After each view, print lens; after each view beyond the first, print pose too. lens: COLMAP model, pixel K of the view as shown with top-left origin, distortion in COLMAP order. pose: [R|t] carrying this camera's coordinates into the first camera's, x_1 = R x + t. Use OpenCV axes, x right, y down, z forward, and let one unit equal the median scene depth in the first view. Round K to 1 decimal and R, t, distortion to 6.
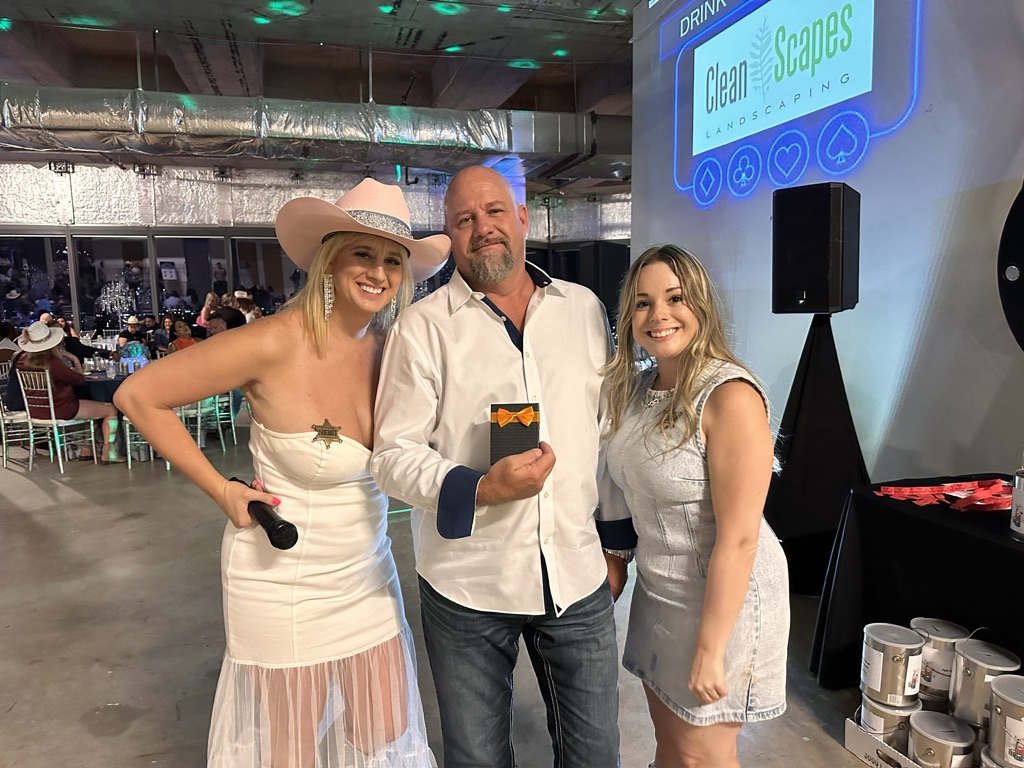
lens RADIAL K [[727.4, 0, 507.2], [0, 727.4, 397.3], [0, 0, 1]] dist [0.018917, -0.027396]
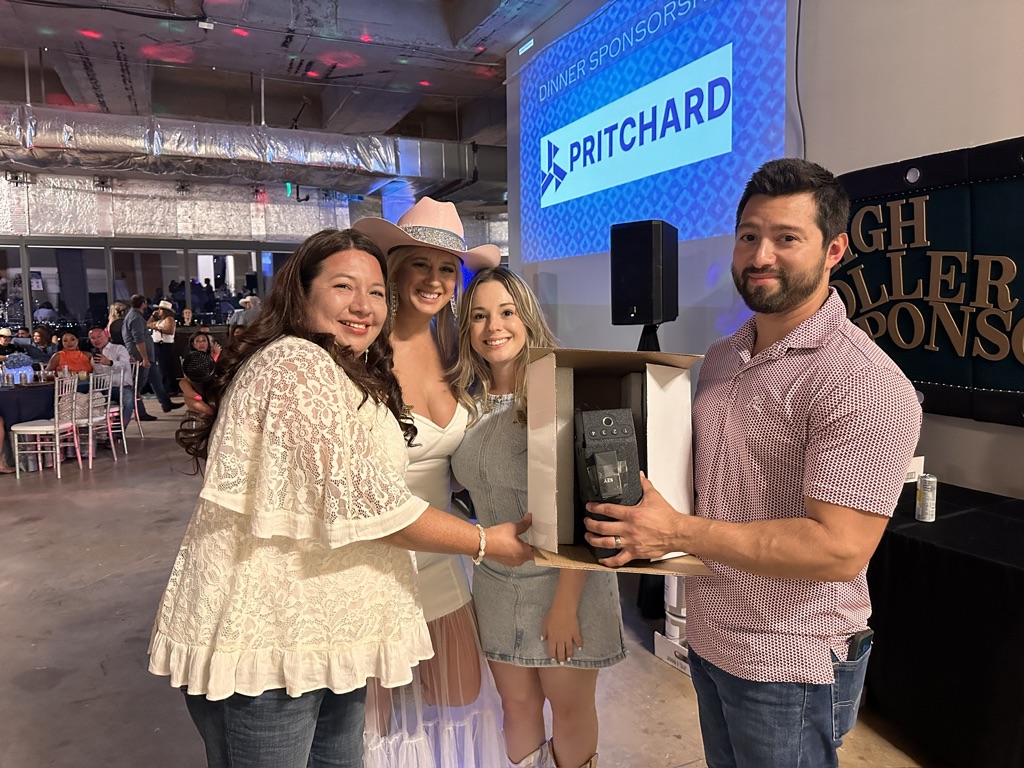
lens RADIAL K [[728.5, 0, 507.3], [0, 728.5, 388.7], [0, 0, 1]] dist [0.024067, -0.035980]
pose [[0.989519, -0.011621, 0.143934, 0.005548], [0.015854, 0.999474, -0.028298, 0.011204], [-0.143530, 0.030283, 0.989183, -0.081274]]
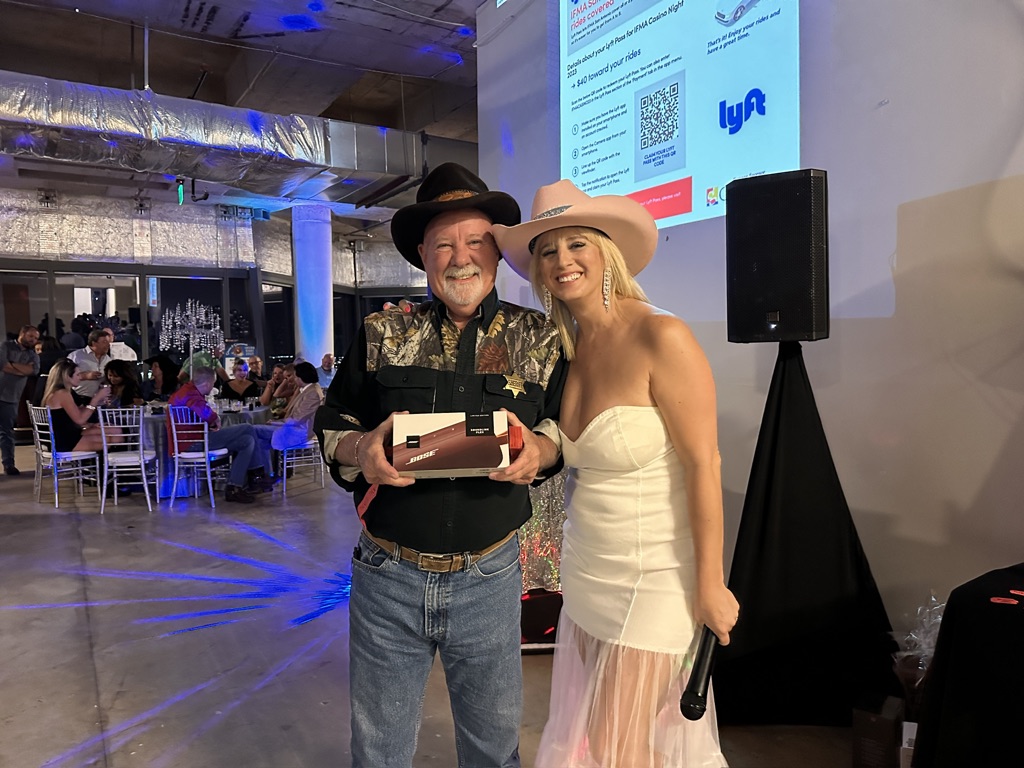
lens RADIAL K [[726.7, 0, 516.2], [0, 726.7, 388.5], [0, 0, 1]] dist [0.021560, -0.035648]
pose [[0.958703, -0.011384, 0.284180, -0.030557], [0.035453, 0.996188, -0.079698, -0.006533], [-0.282189, 0.086481, 0.955453, 0.159234]]
